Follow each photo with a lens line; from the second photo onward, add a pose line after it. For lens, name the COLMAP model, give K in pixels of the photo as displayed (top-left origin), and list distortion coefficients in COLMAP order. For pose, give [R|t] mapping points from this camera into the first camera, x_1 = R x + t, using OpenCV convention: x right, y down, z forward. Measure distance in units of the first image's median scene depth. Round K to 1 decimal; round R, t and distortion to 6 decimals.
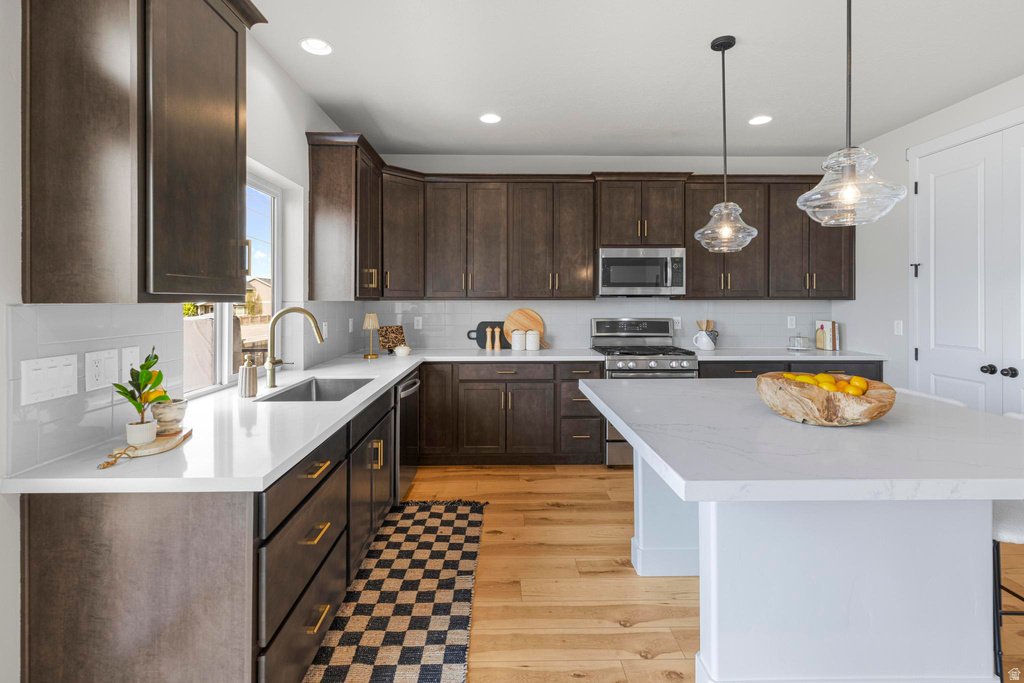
lens RADIAL K [[473.9, 0, 508.1], [0, 473.9, 300.7], [0, 0, 1]] dist [0.005675, -0.000233]
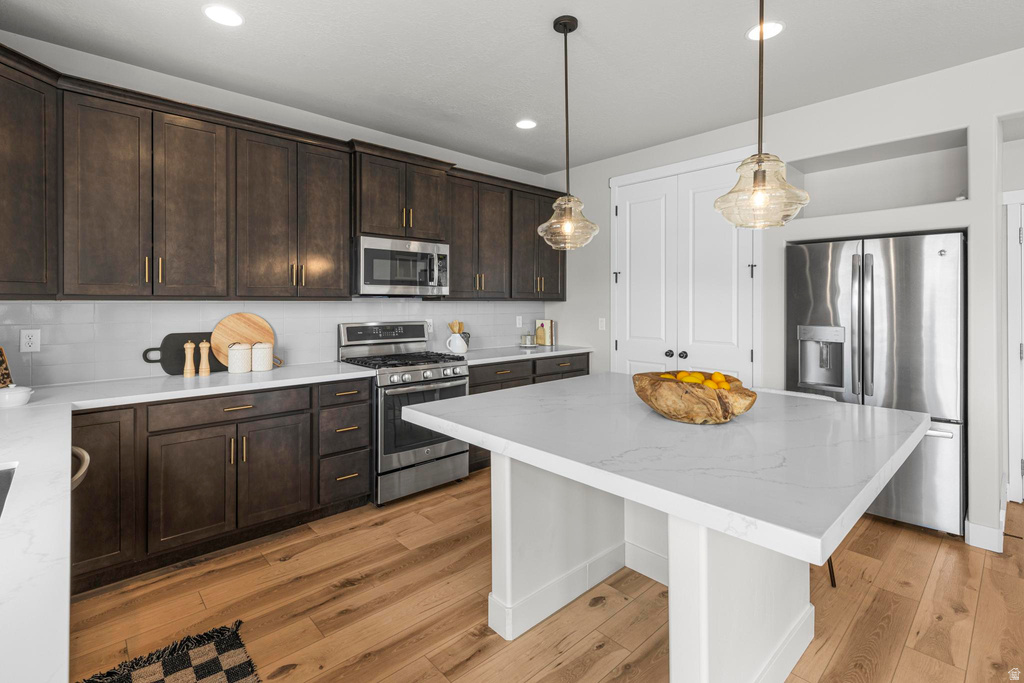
lens RADIAL K [[474.2, 0, 508.1], [0, 474.2, 303.6], [0, 0, 1]] dist [0.002948, -0.000296]
pose [[0.748687, -0.001125, 0.662923, -0.161873], [-0.001253, 0.999994, 0.003112, 0.000700], [-0.662923, -0.003160, 0.748681, 0.244697]]
